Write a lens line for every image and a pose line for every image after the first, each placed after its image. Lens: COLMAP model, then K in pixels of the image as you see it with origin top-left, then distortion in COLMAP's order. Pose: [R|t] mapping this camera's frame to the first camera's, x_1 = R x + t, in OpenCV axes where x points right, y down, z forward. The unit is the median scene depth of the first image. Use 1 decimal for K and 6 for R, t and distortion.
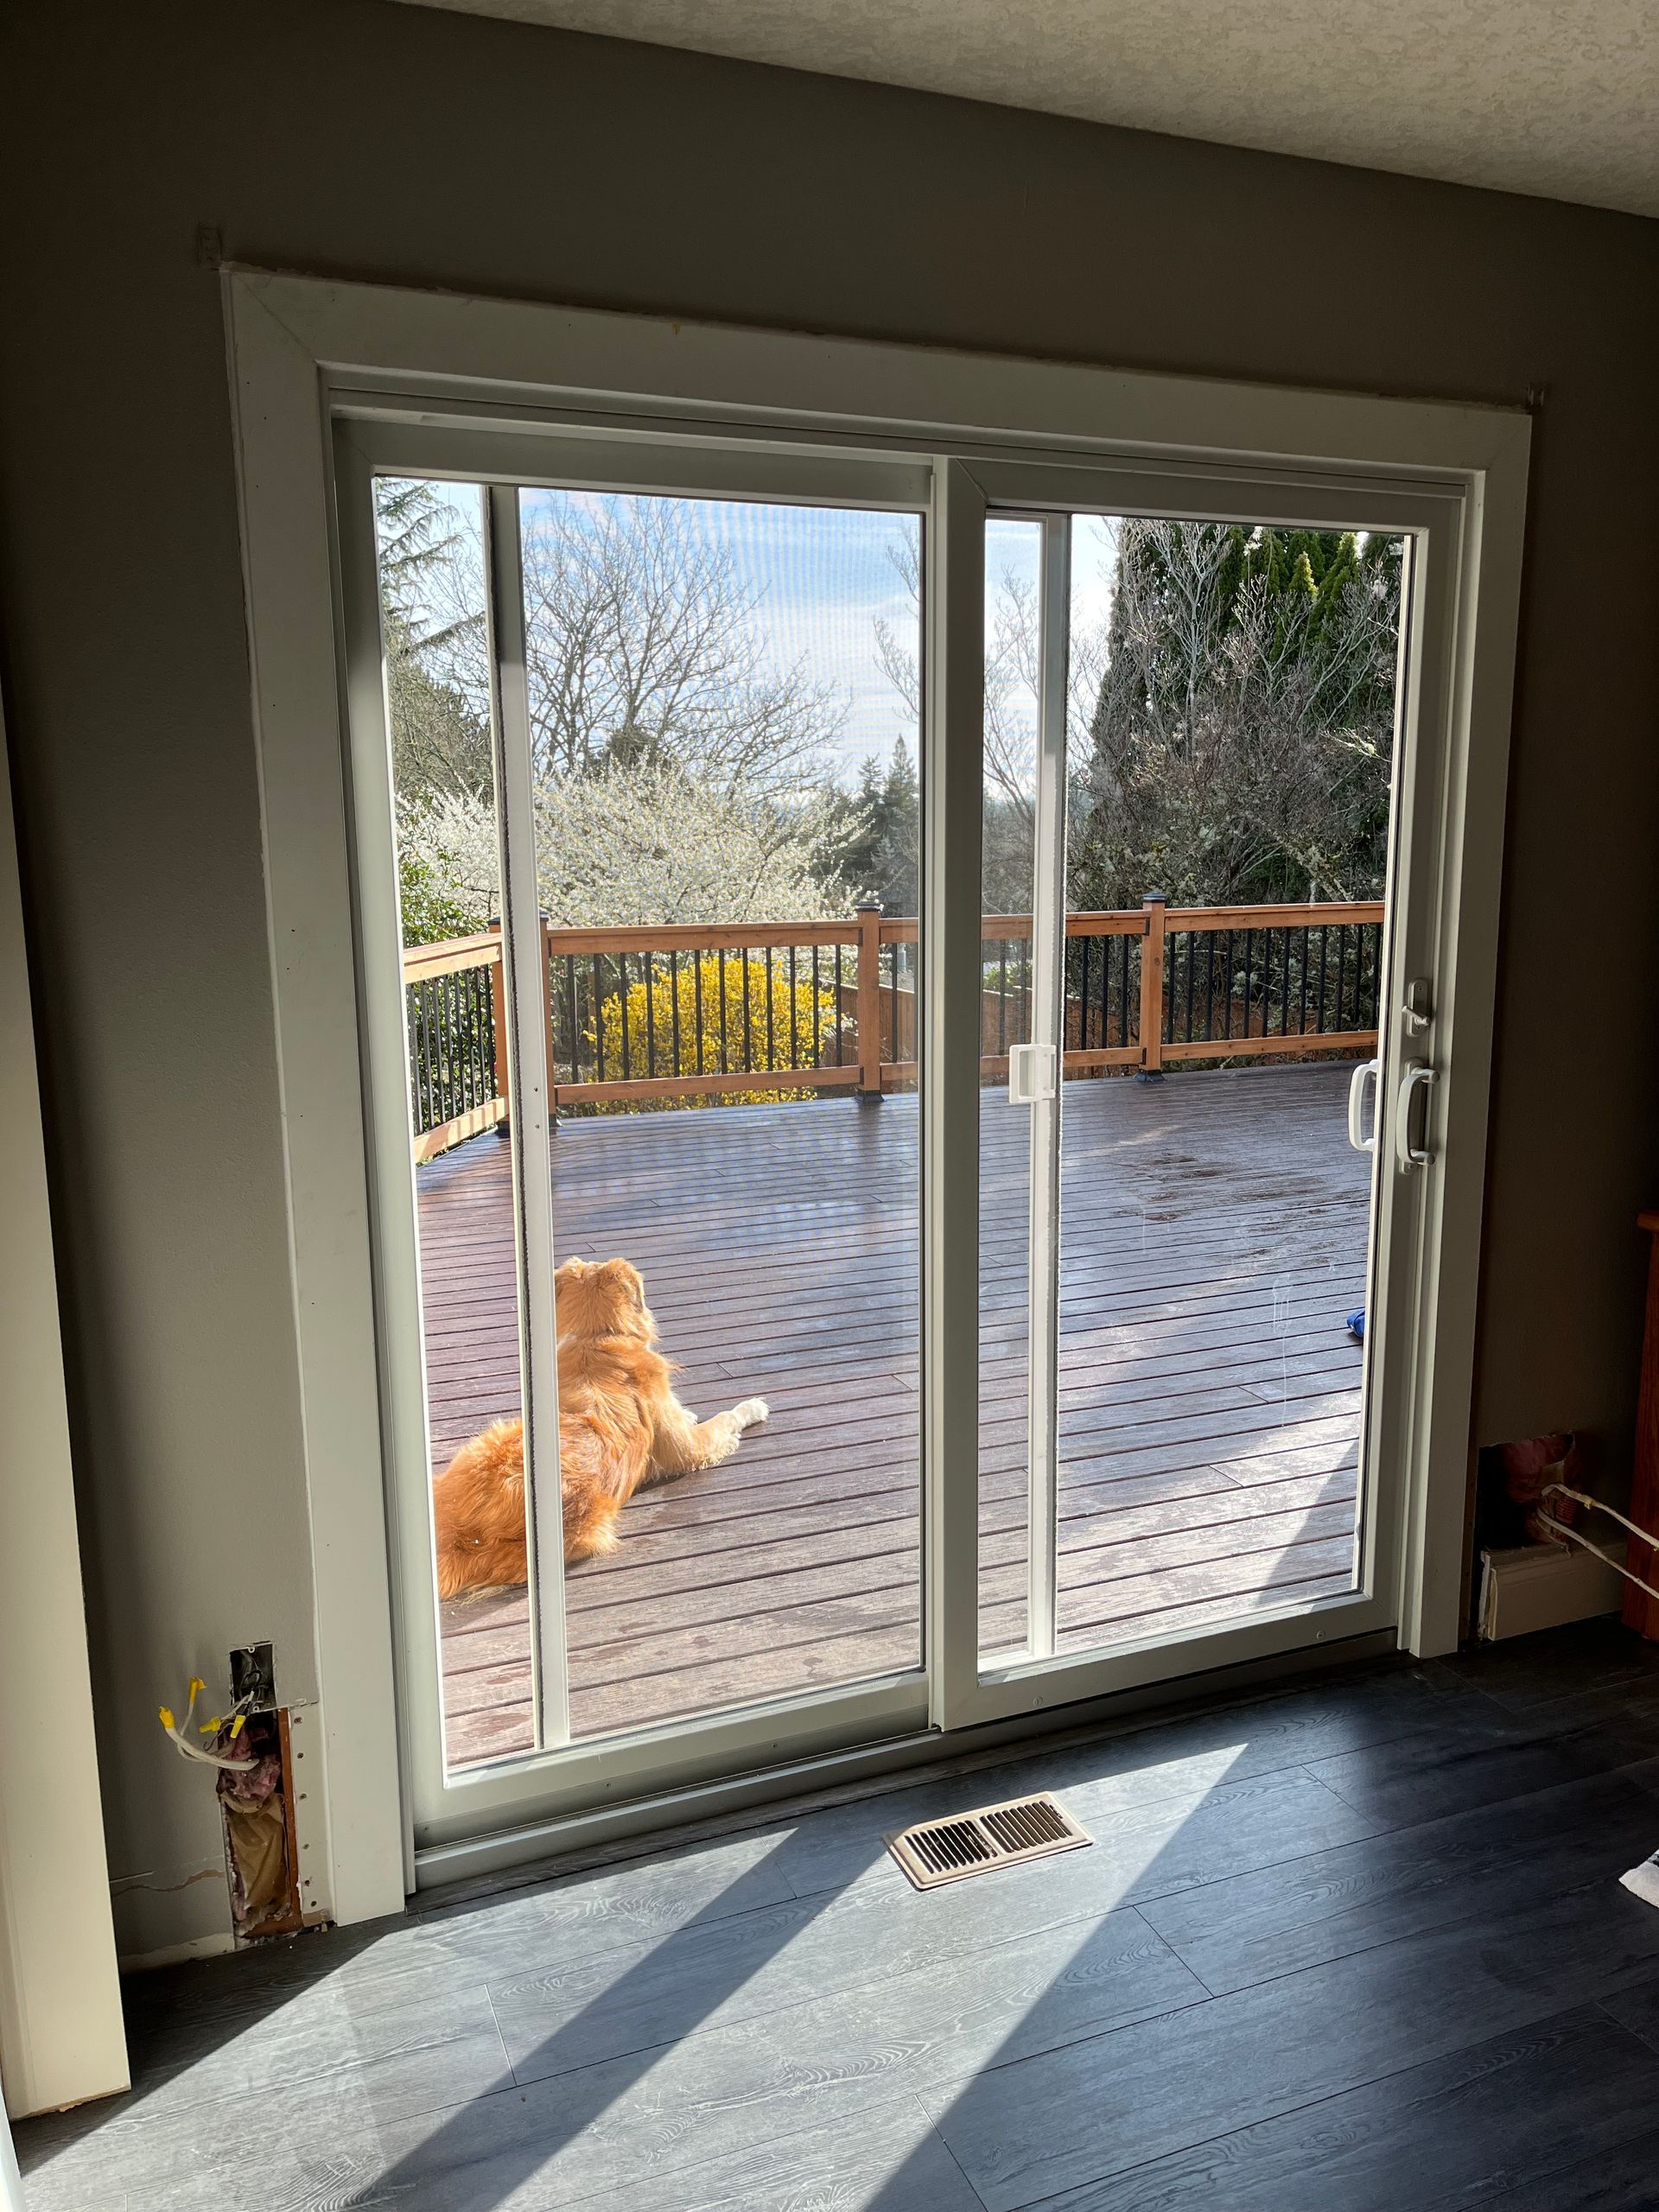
lens RADIAL K [[1577.0, 0, 829.7], [0, 1577.0, 1105.0], [0, 0, 1]] dist [0.037770, -0.035170]
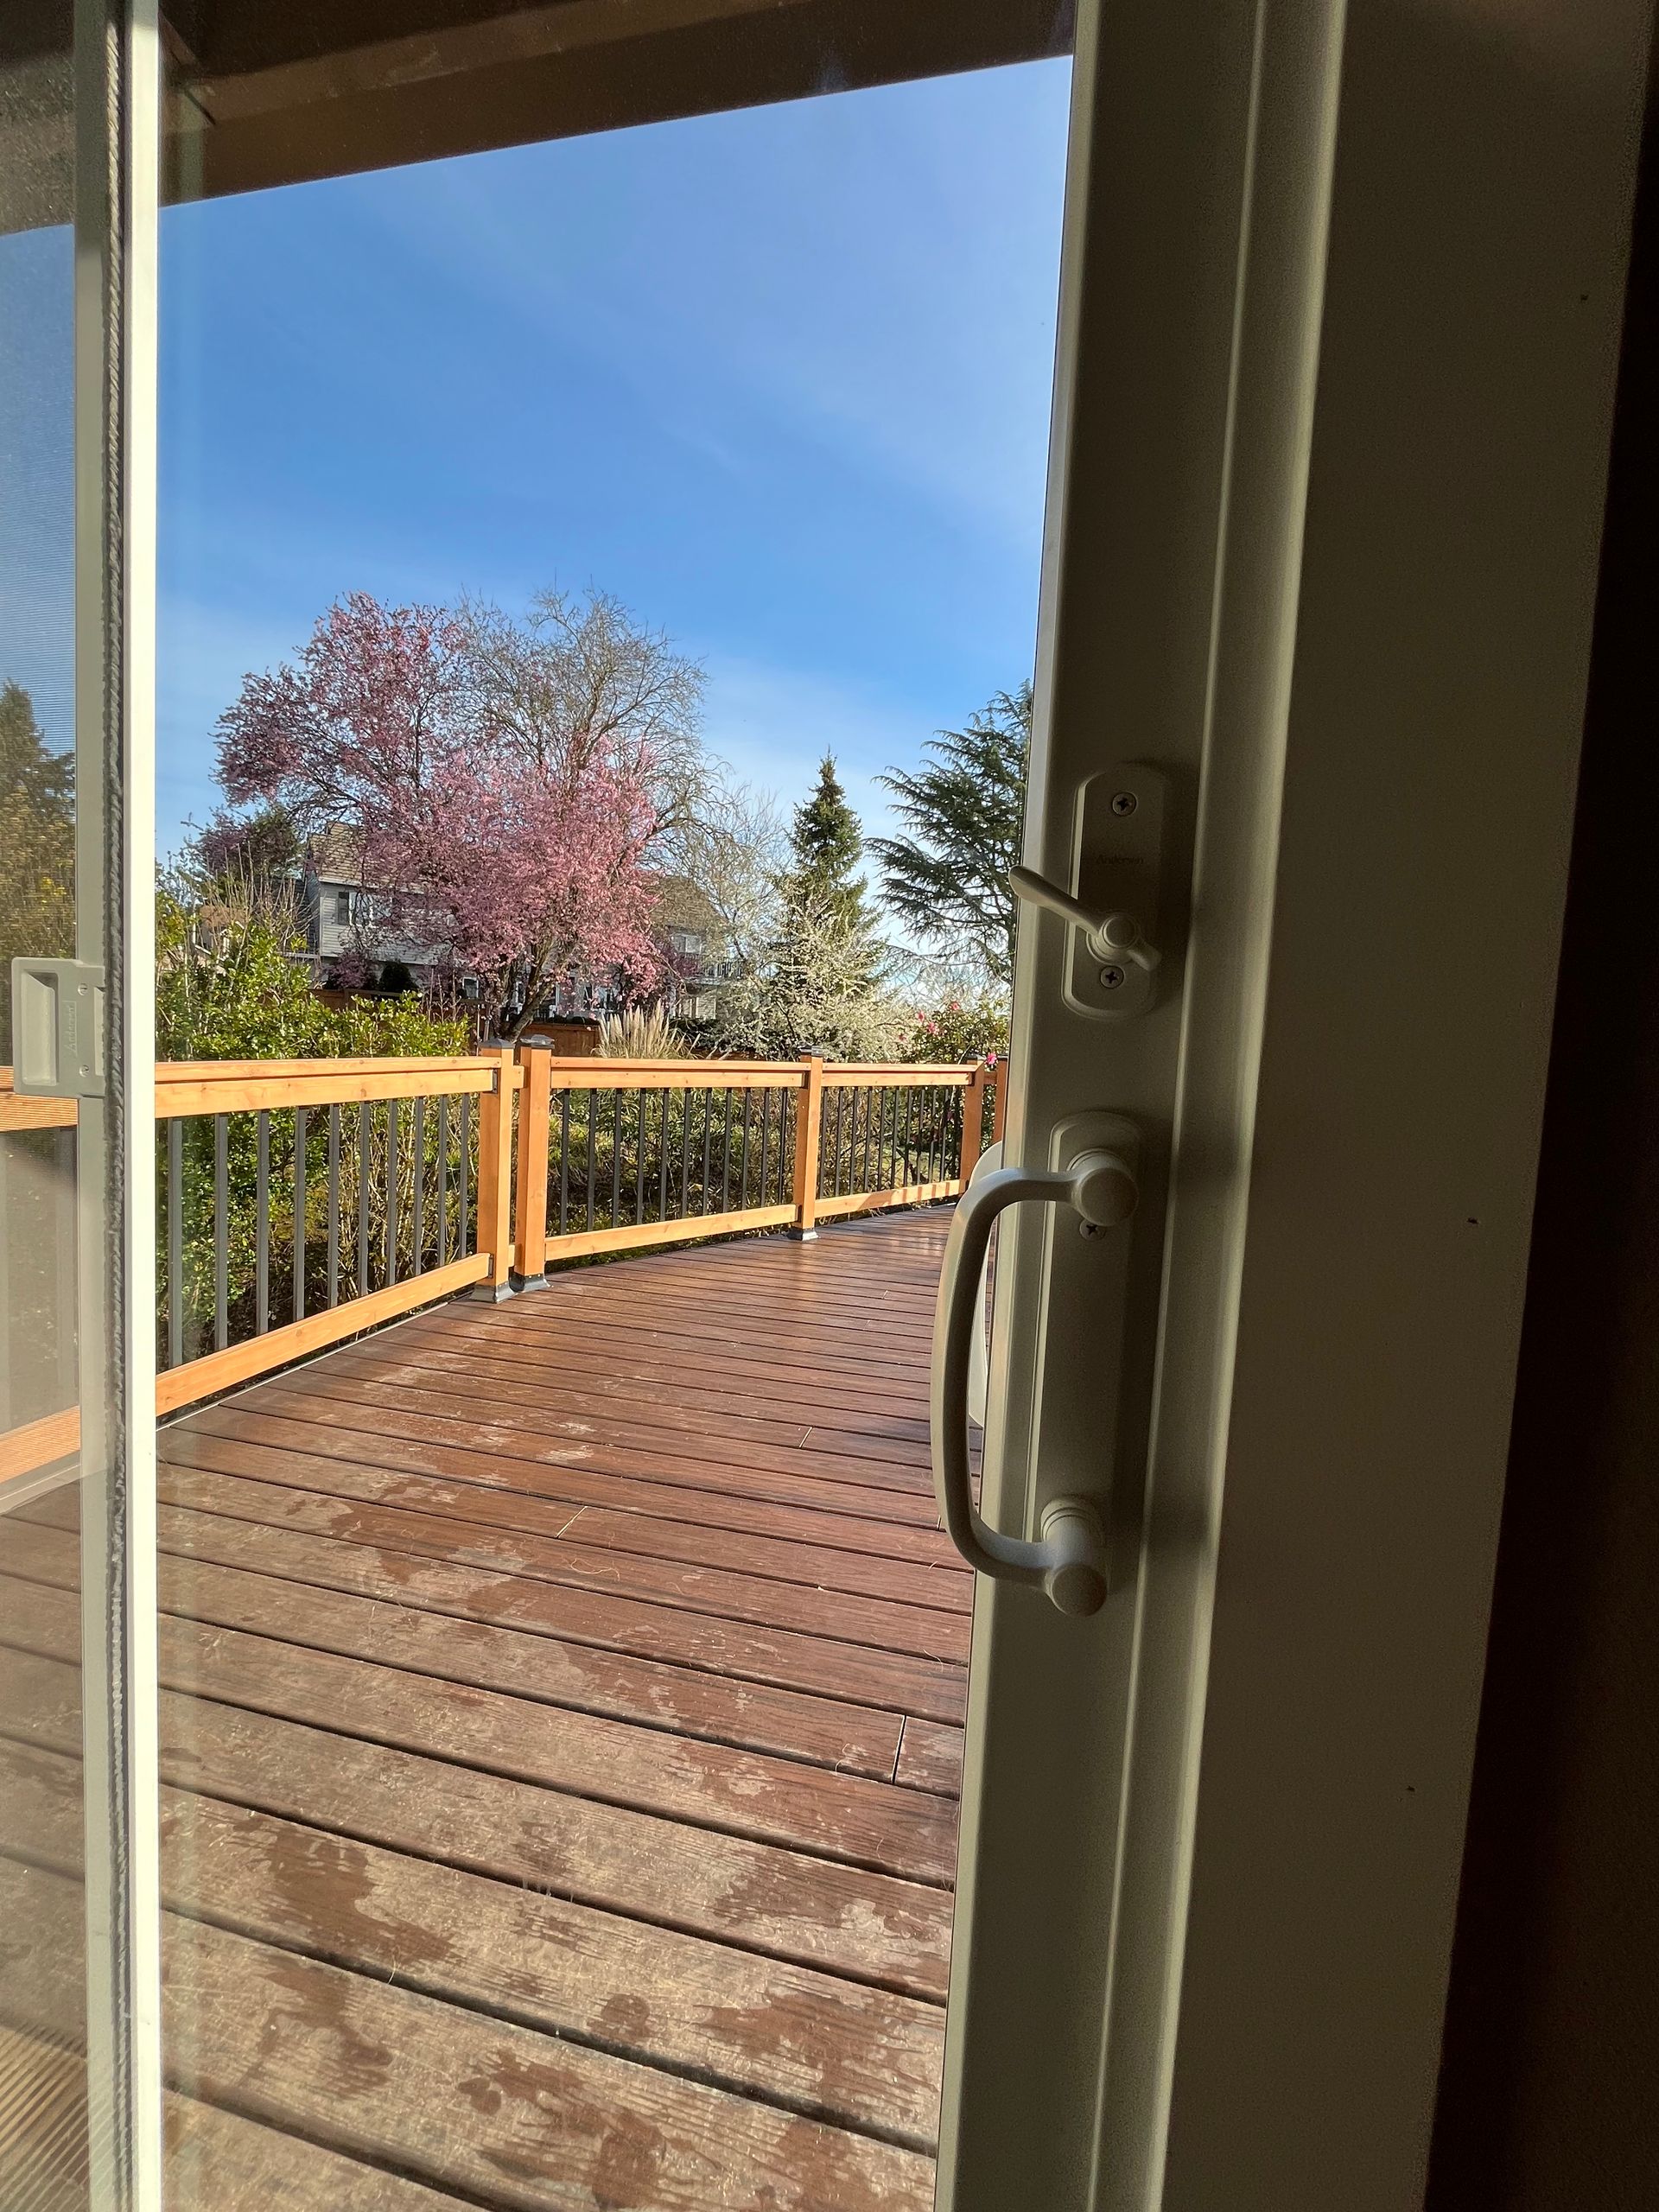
lens RADIAL K [[879.6, 0, 823.9], [0, 879.6, 1108.5], [0, 0, 1]] dist [-0.001500, -0.000100]
pose [[0.828592, 0.097411, -0.551314, 0.325501], [-0.153548, 0.986527, -0.056466, -0.014419], [0.538386, 0.131440, 0.832385, 0.701868]]
